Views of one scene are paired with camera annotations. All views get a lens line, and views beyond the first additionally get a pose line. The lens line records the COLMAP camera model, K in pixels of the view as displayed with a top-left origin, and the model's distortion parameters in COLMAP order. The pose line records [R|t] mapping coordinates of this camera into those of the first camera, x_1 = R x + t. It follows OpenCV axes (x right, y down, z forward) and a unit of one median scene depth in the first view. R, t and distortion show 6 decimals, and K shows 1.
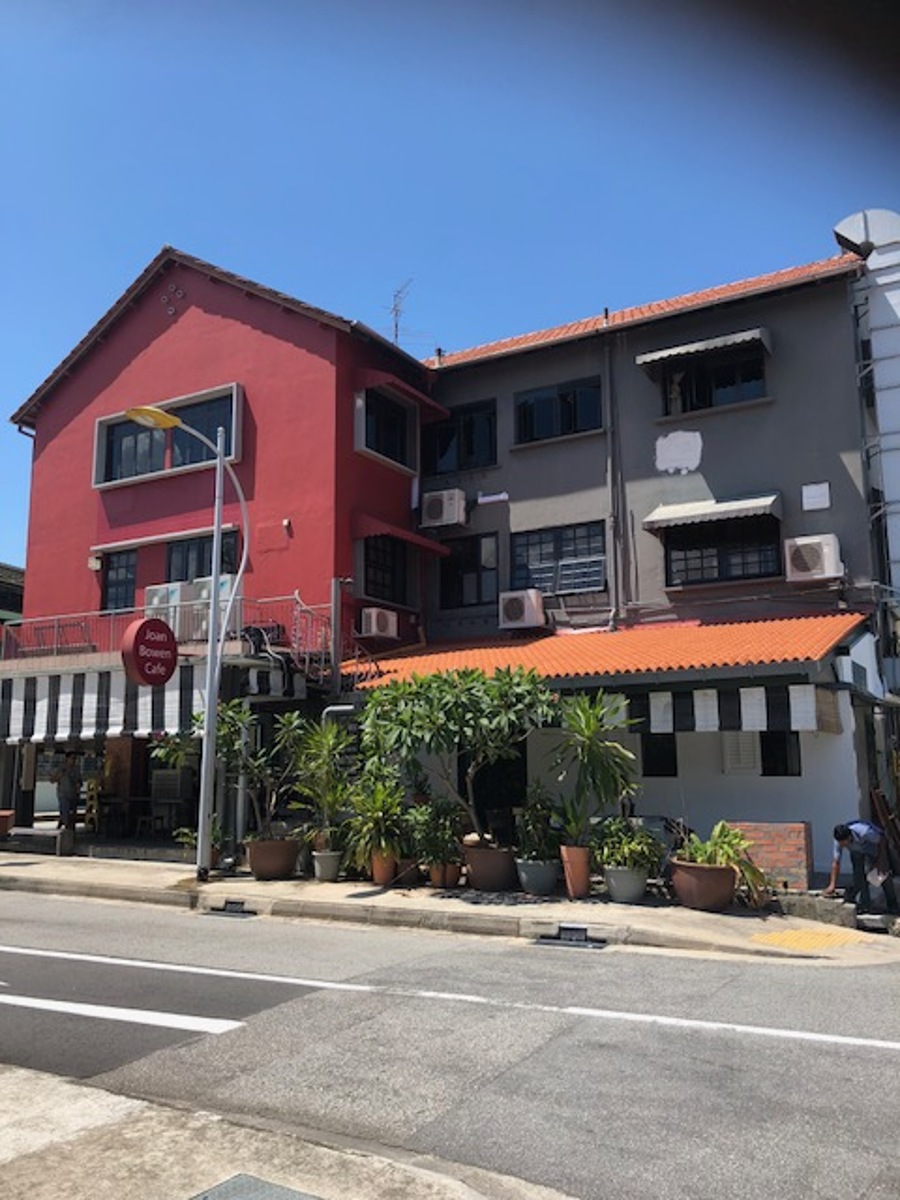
lens RADIAL K [[997.2, 0, 454.0], [0, 997.2, 604.6], [0, 0, 1]] dist [0.034372, -0.038744]
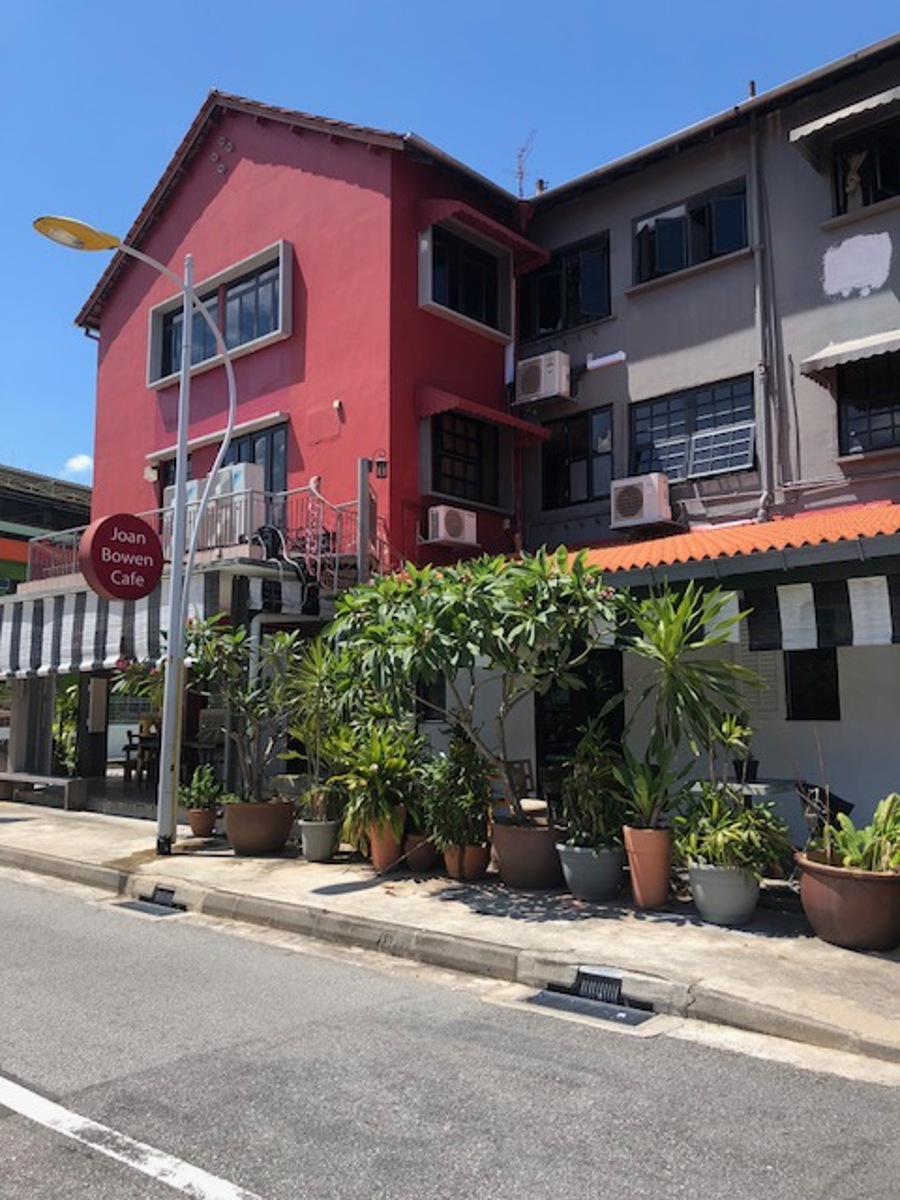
lens RADIAL K [[997.2, 0, 444.8], [0, 997.2, 592.9], [0, 0, 1]] dist [0.034372, -0.038744]
pose [[0.975892, -0.021539, -0.217188, 0.089668], [0.030400, 0.998833, 0.037538, 0.043187], [0.216126, -0.043236, 0.975408, 0.236664]]
